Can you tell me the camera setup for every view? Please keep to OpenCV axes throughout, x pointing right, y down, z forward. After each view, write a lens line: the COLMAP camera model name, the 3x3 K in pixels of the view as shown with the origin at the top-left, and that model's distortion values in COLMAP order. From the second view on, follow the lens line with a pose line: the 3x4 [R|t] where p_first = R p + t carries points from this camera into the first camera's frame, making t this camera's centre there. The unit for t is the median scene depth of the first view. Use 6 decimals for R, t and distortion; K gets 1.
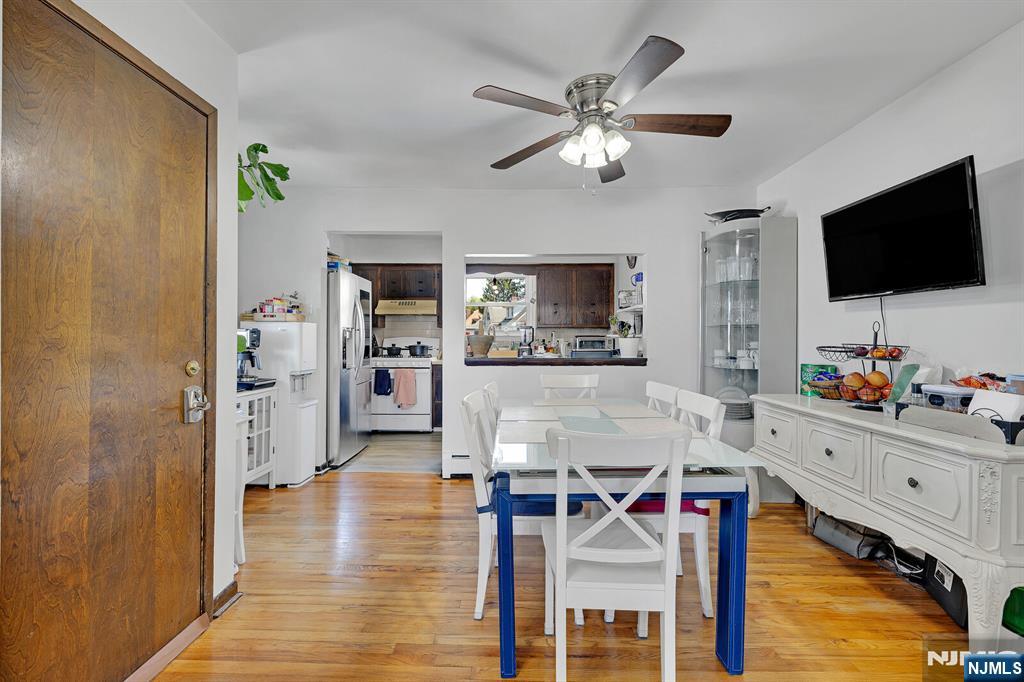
lens RADIAL K [[439.5, 0, 510.7], [0, 439.5, 338.9], [0, 0, 1]] dist [-0.001852, 0.000134]
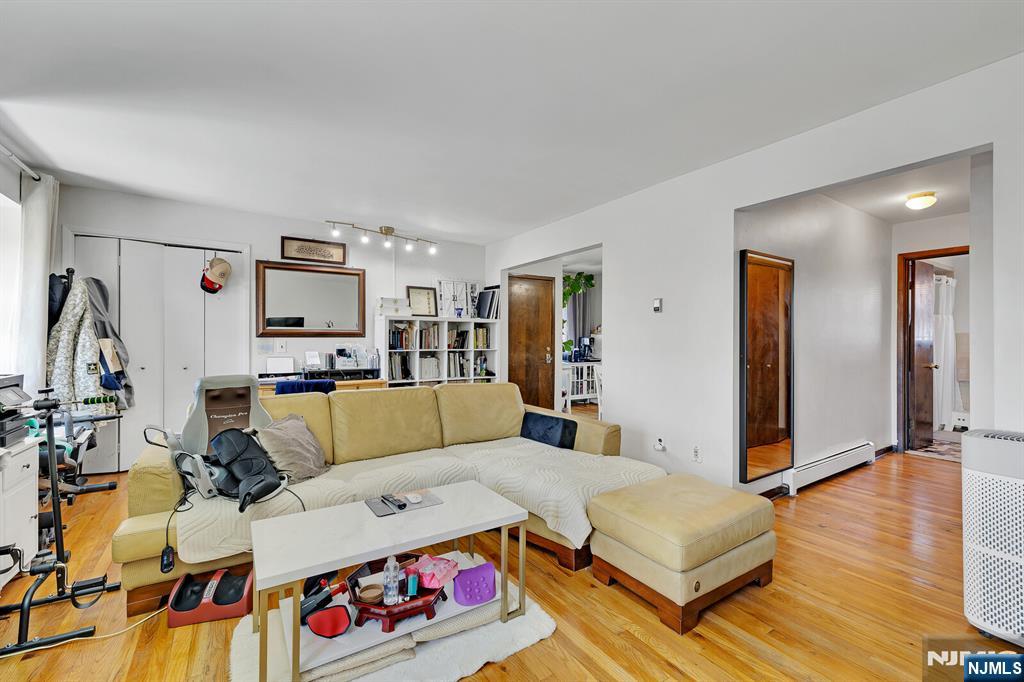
lens RADIAL K [[439.5, 0, 513.8], [0, 439.5, 340.4], [0, 0, 1]] dist [-0.001852, 0.000134]
pose [[0.558979, -0.002625, -0.829178, 1.609466], [-0.000054, 0.999995, -0.003202, 0.001821], [0.829182, 0.001835, 0.558976, -0.980978]]
